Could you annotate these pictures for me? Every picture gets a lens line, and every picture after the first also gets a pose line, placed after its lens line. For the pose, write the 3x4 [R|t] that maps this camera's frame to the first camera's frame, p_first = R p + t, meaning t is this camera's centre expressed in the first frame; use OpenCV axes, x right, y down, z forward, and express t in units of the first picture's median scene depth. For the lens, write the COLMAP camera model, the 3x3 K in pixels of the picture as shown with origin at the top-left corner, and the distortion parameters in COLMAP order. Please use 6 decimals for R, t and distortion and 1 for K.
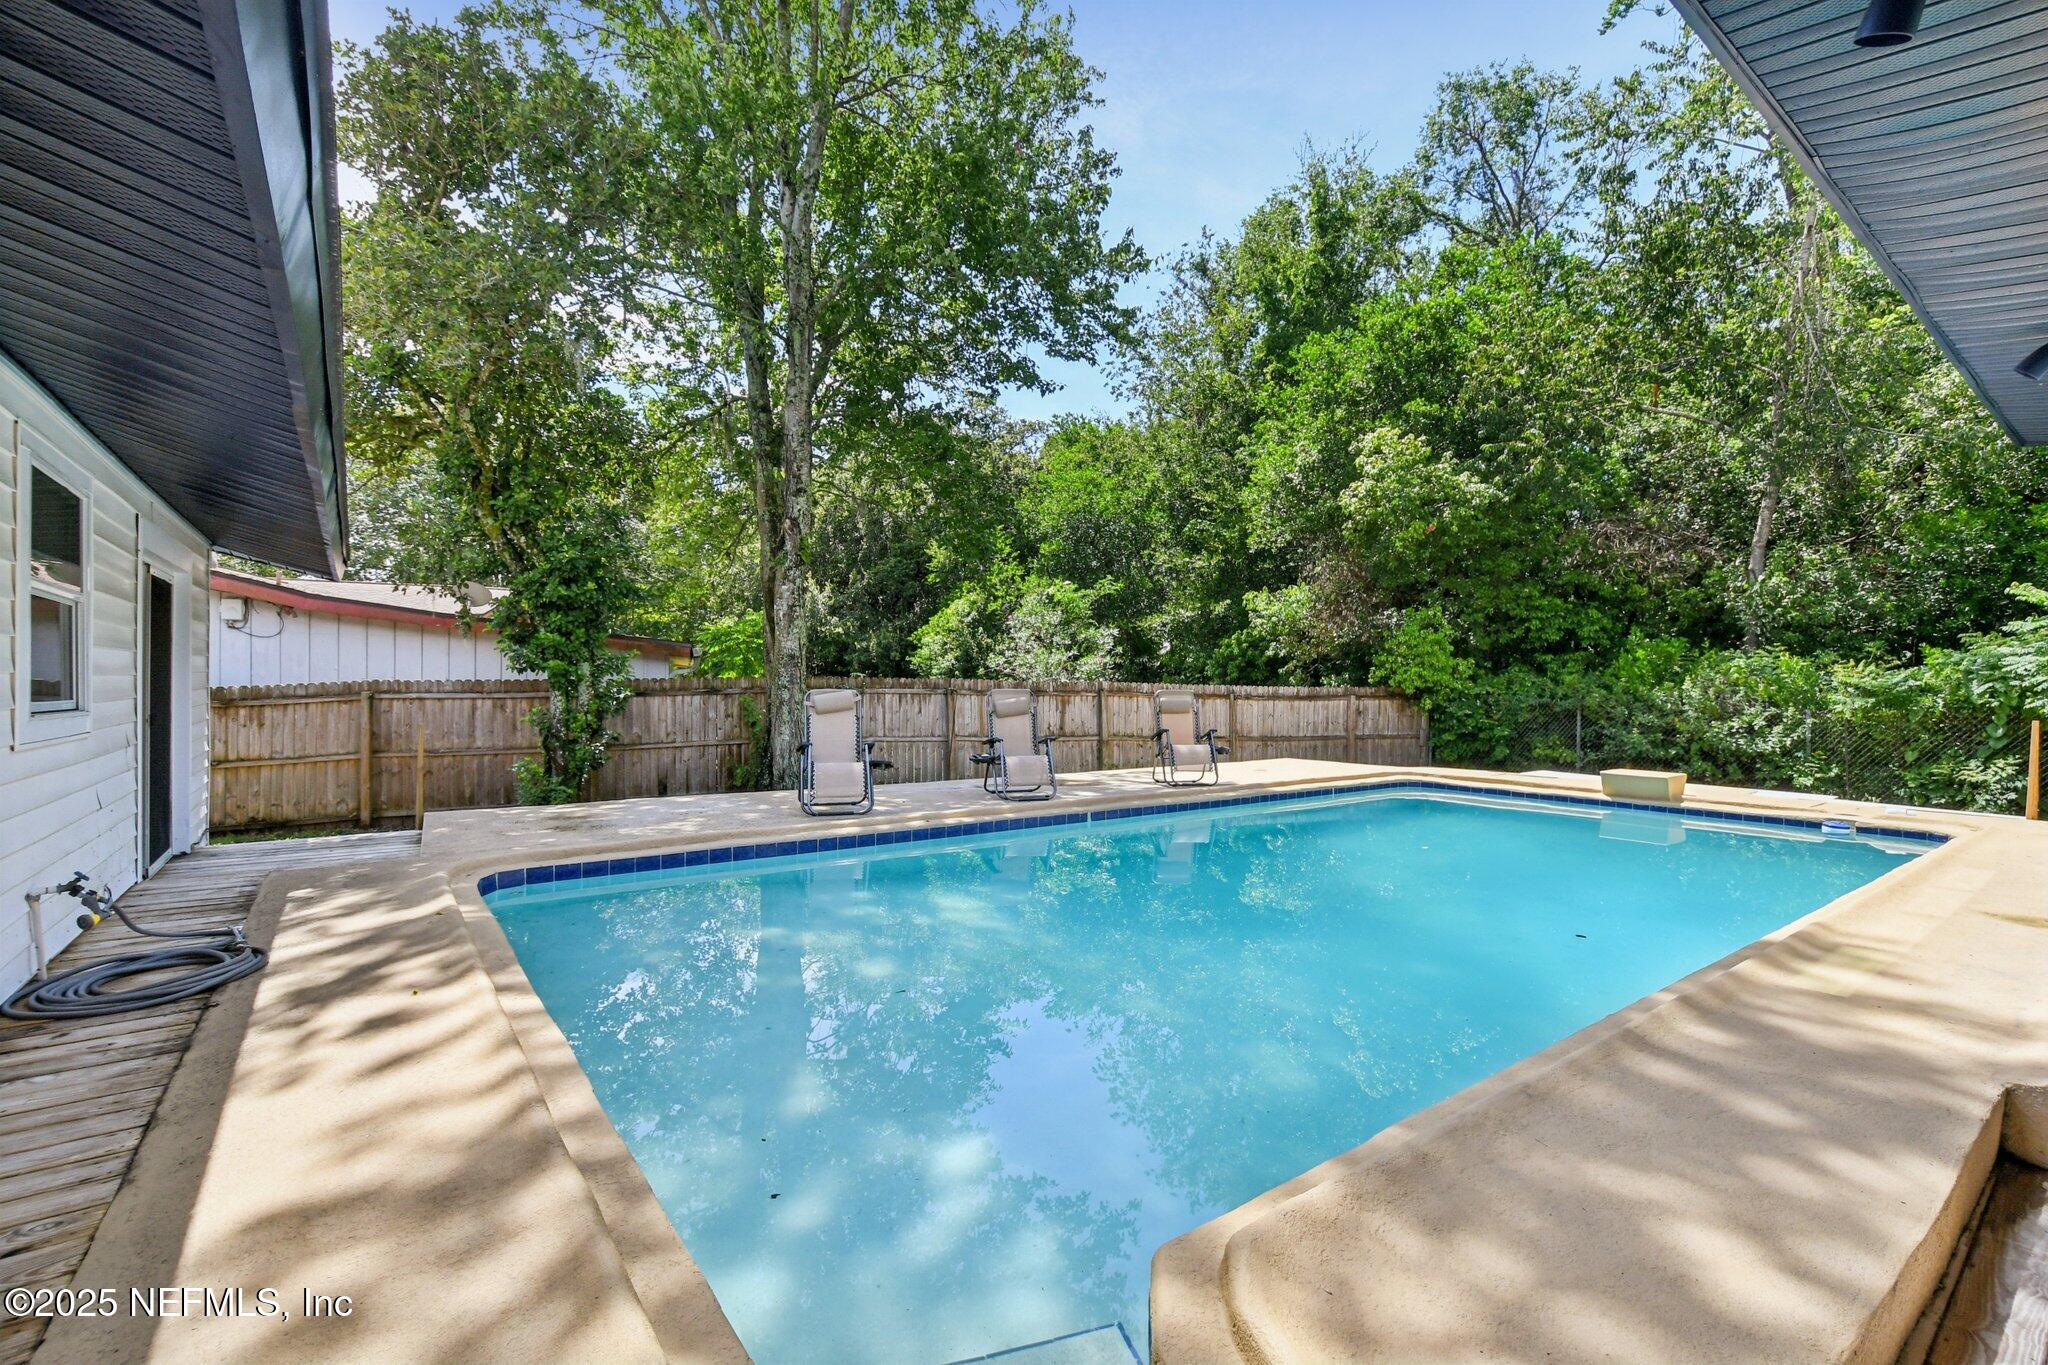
lens RADIAL K [[886.7, 0, 1033.6], [0, 886.7, 671.5], [0, 0, 1]] dist [0.000485, -0.000162]
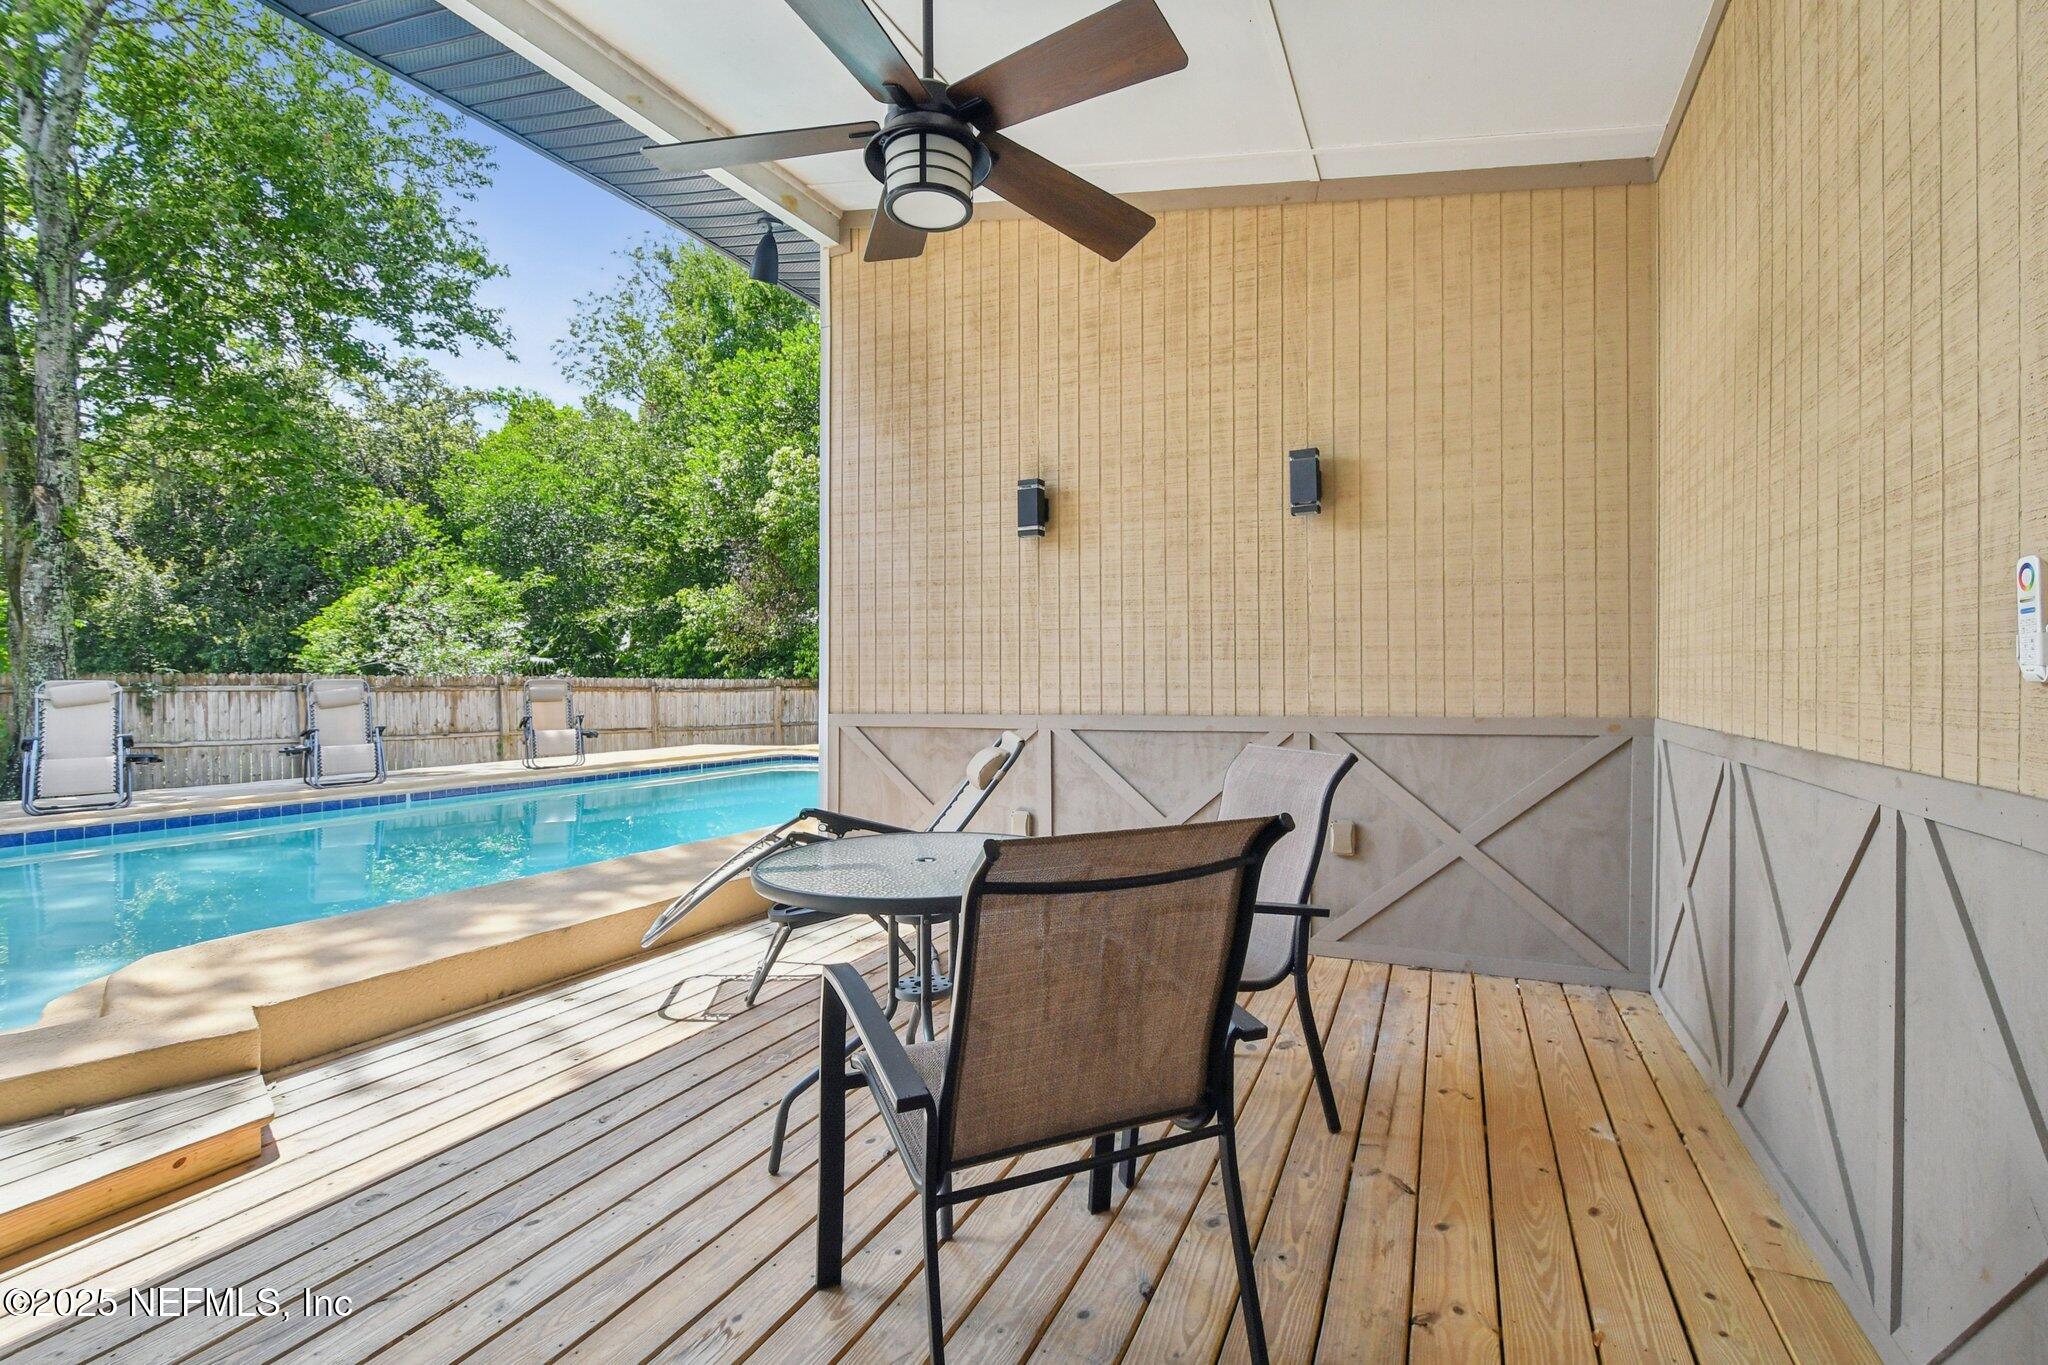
lens RADIAL K [[919.2, 0, 1031.7], [0, 919.2, 672.3], [0, 0, 1]] dist [0.001613, -0.004692]
pose [[0.880835, -0.011245, 0.473289, 0.099622], [0.011669, 0.999930, 0.002040, 0.010957], [-0.473279, 0.003726, 0.880905, -0.152117]]
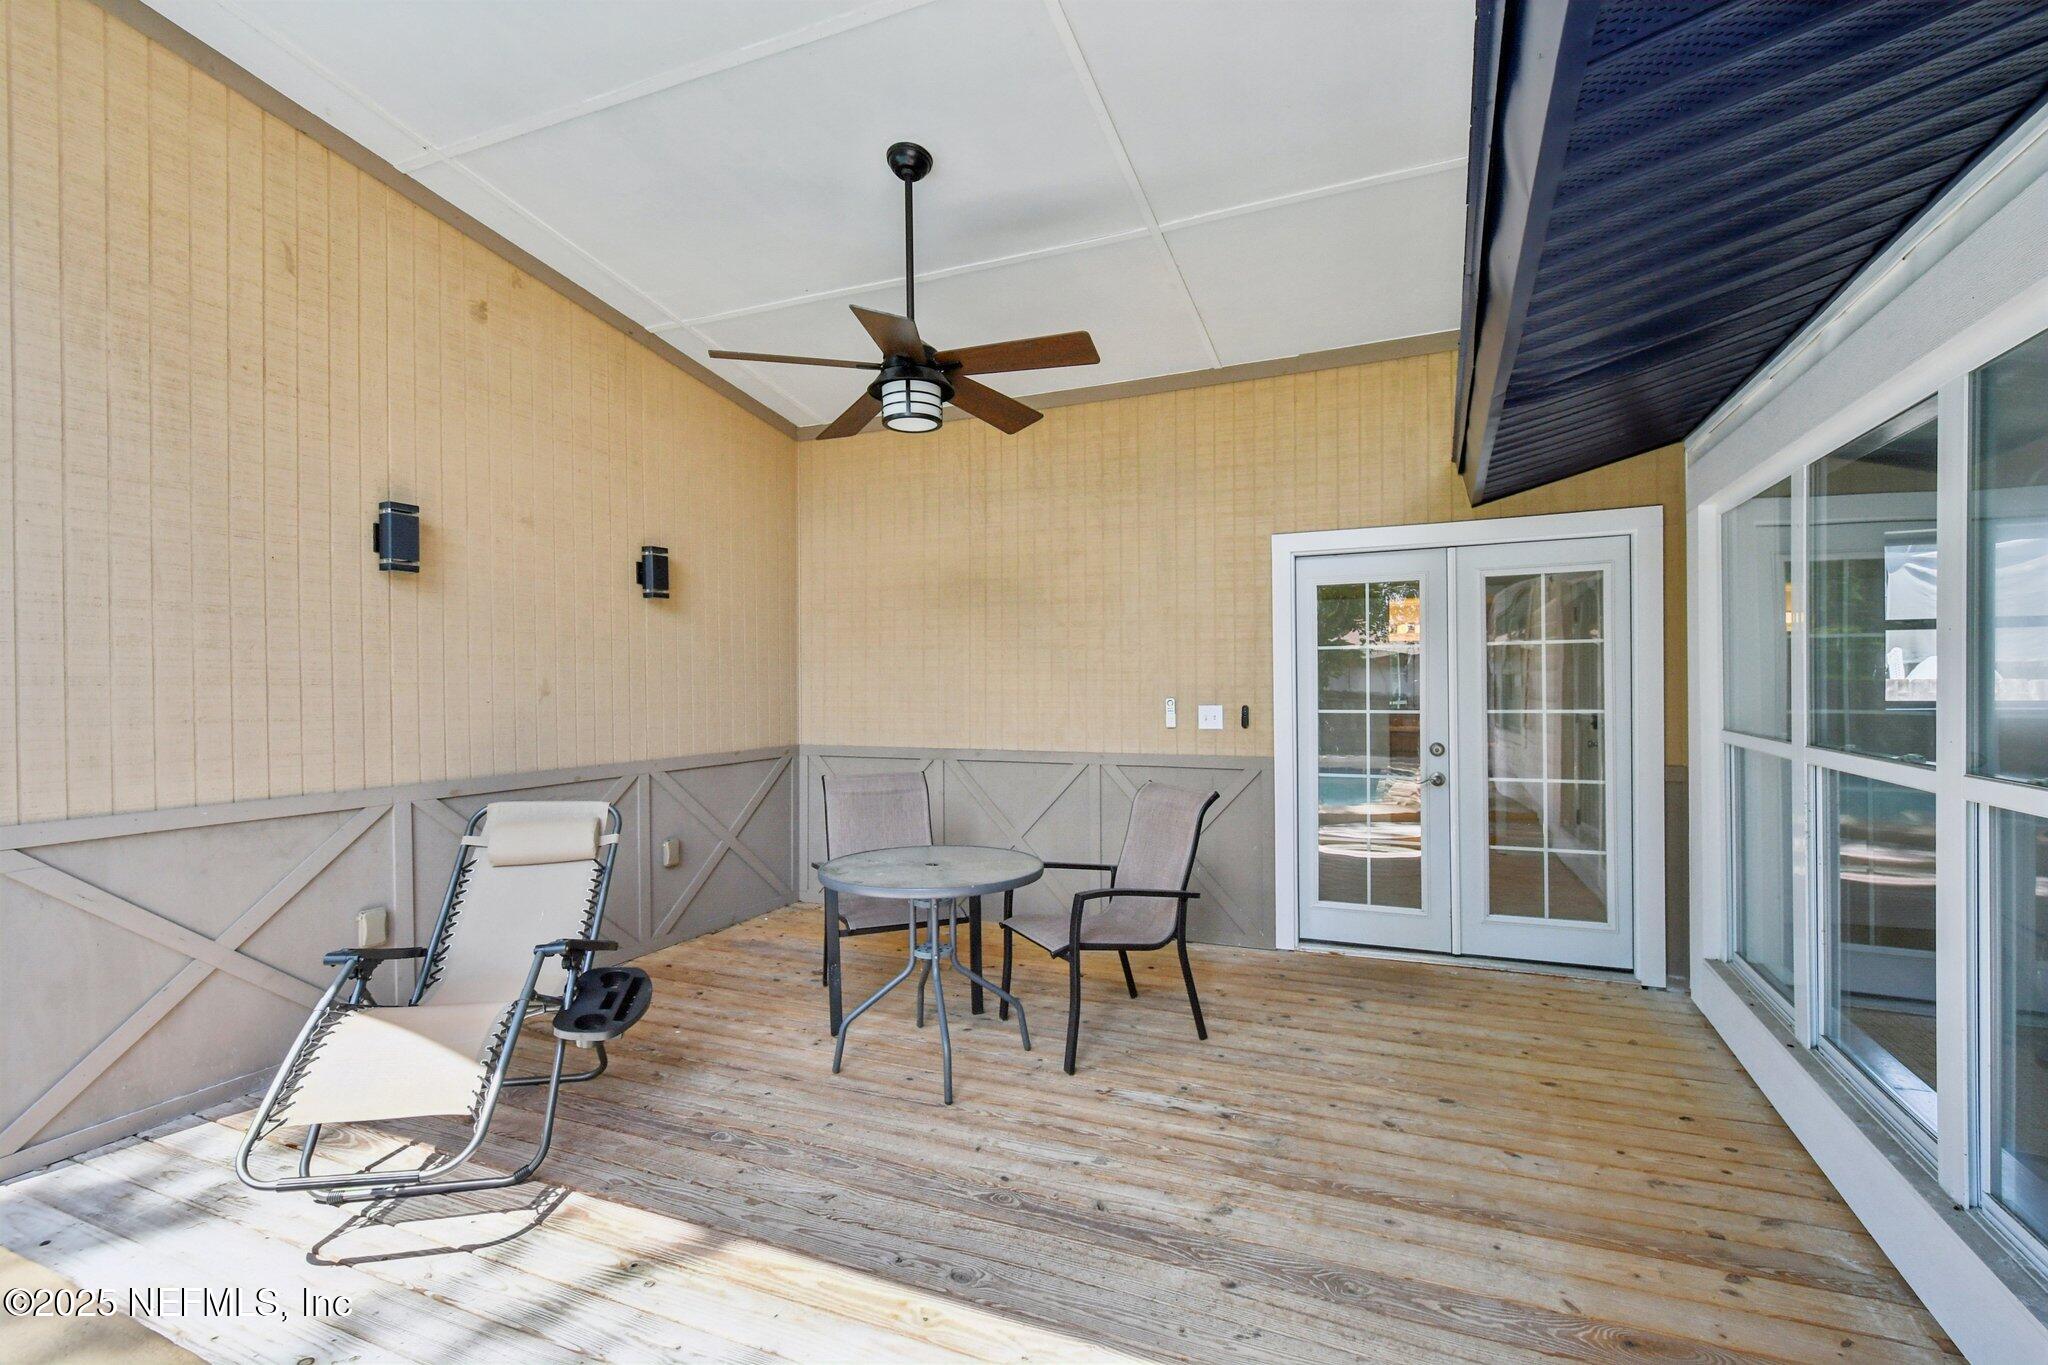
lens RADIAL K [[927.8, 0, 1024.0], [0, 927.8, 682.5], [0, 0, 1]] dist [-0.000353, -0.001354]
pose [[-0.478174, -0.004623, 0.878253, -0.574068], [-0.002072, 0.999989, 0.004135, -0.053578], [-0.878262, 0.000158, -0.478179, 0.852531]]
